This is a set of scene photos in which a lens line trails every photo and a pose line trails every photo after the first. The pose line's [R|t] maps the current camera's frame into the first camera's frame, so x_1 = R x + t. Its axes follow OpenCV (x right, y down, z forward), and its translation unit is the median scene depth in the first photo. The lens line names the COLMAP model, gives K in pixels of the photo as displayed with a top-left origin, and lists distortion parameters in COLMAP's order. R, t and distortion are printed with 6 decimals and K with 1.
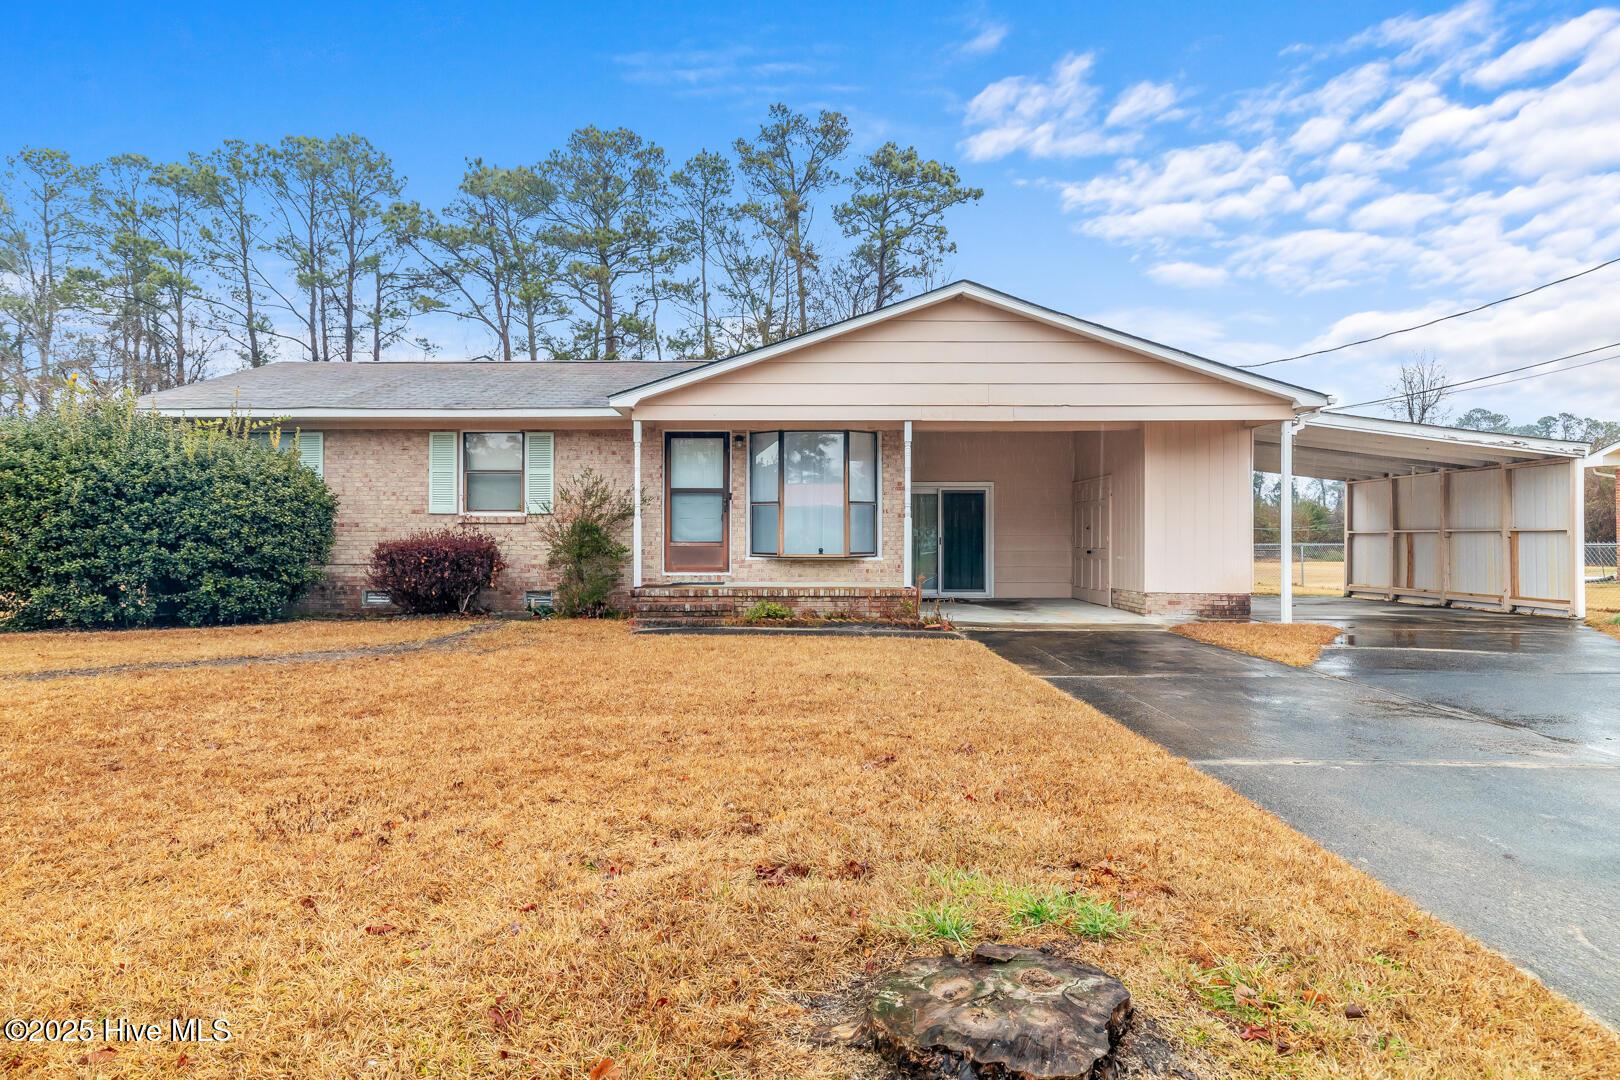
lens RADIAL K [[912.6, 0, 768.2], [0, 912.6, 504.2], [0, 0, 1]] dist [-0.001486, -0.000376]
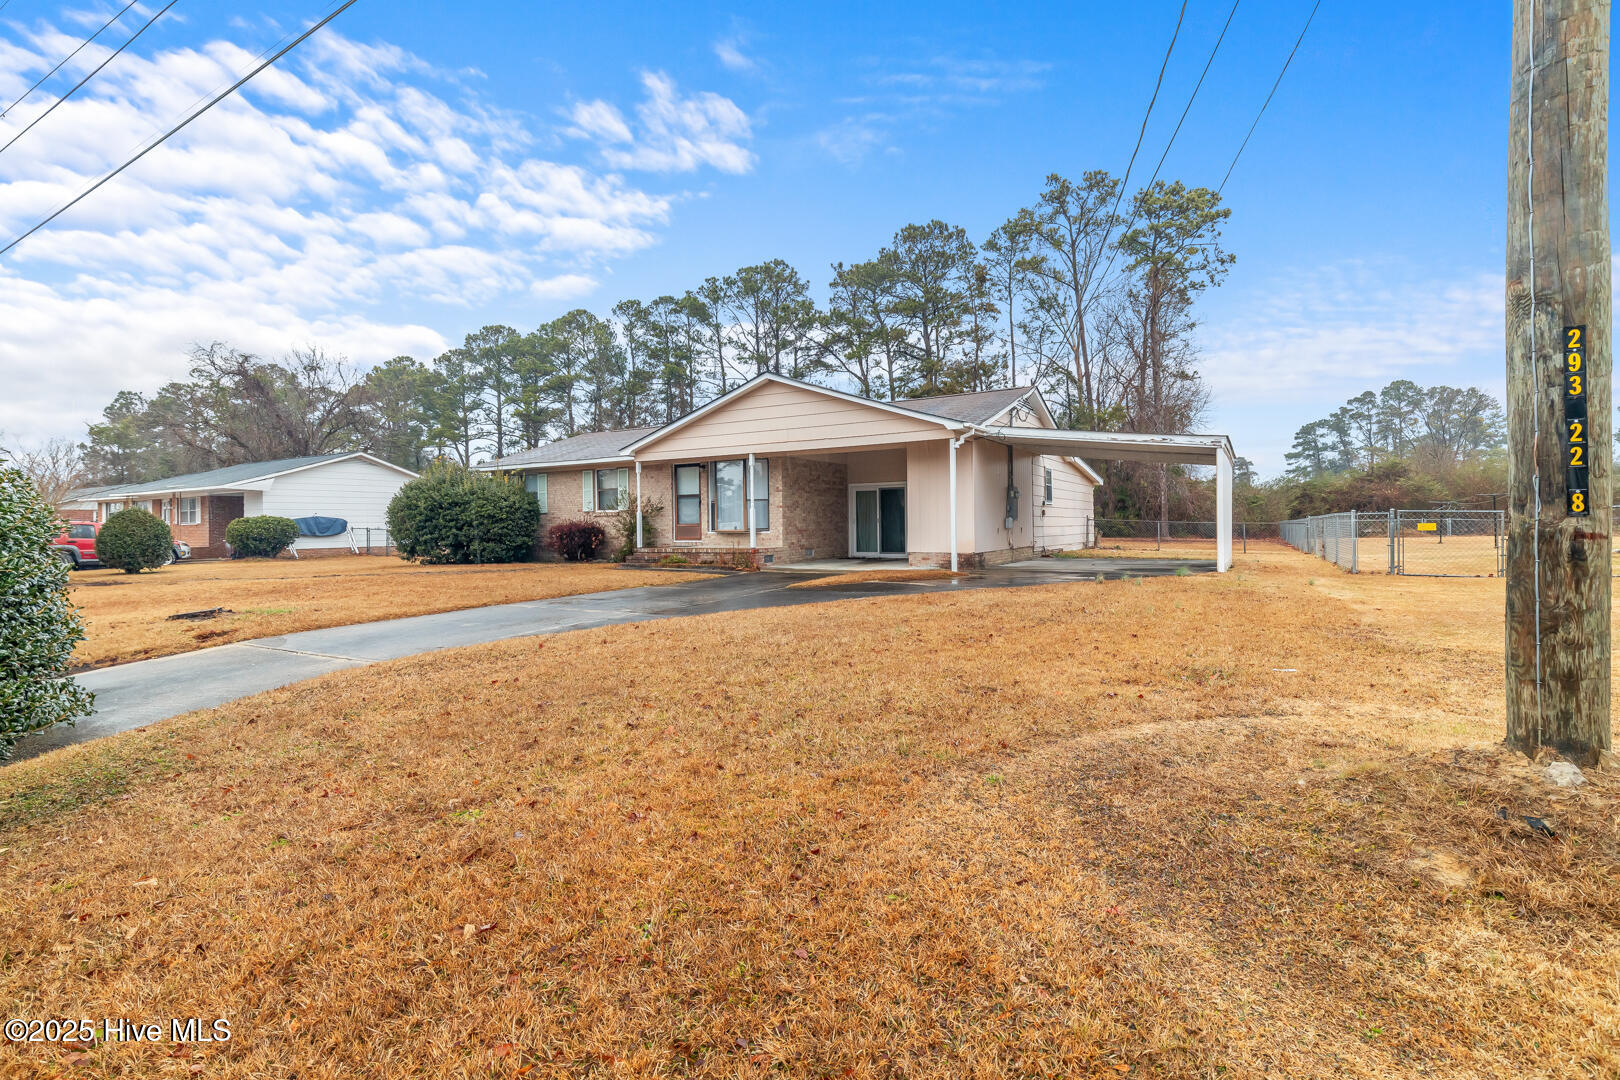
lens RADIAL K [[730.2, 0, 827.6], [0, 730.2, 507.4], [0, 0, 1]] dist [0.004447, -0.000957]
pose [[0.876272, -0.025870, -0.481122, 0.870394], [0.033447, 0.999415, 0.007177, 0.006856], [0.480655, -0.022381, 0.876624, -0.154902]]
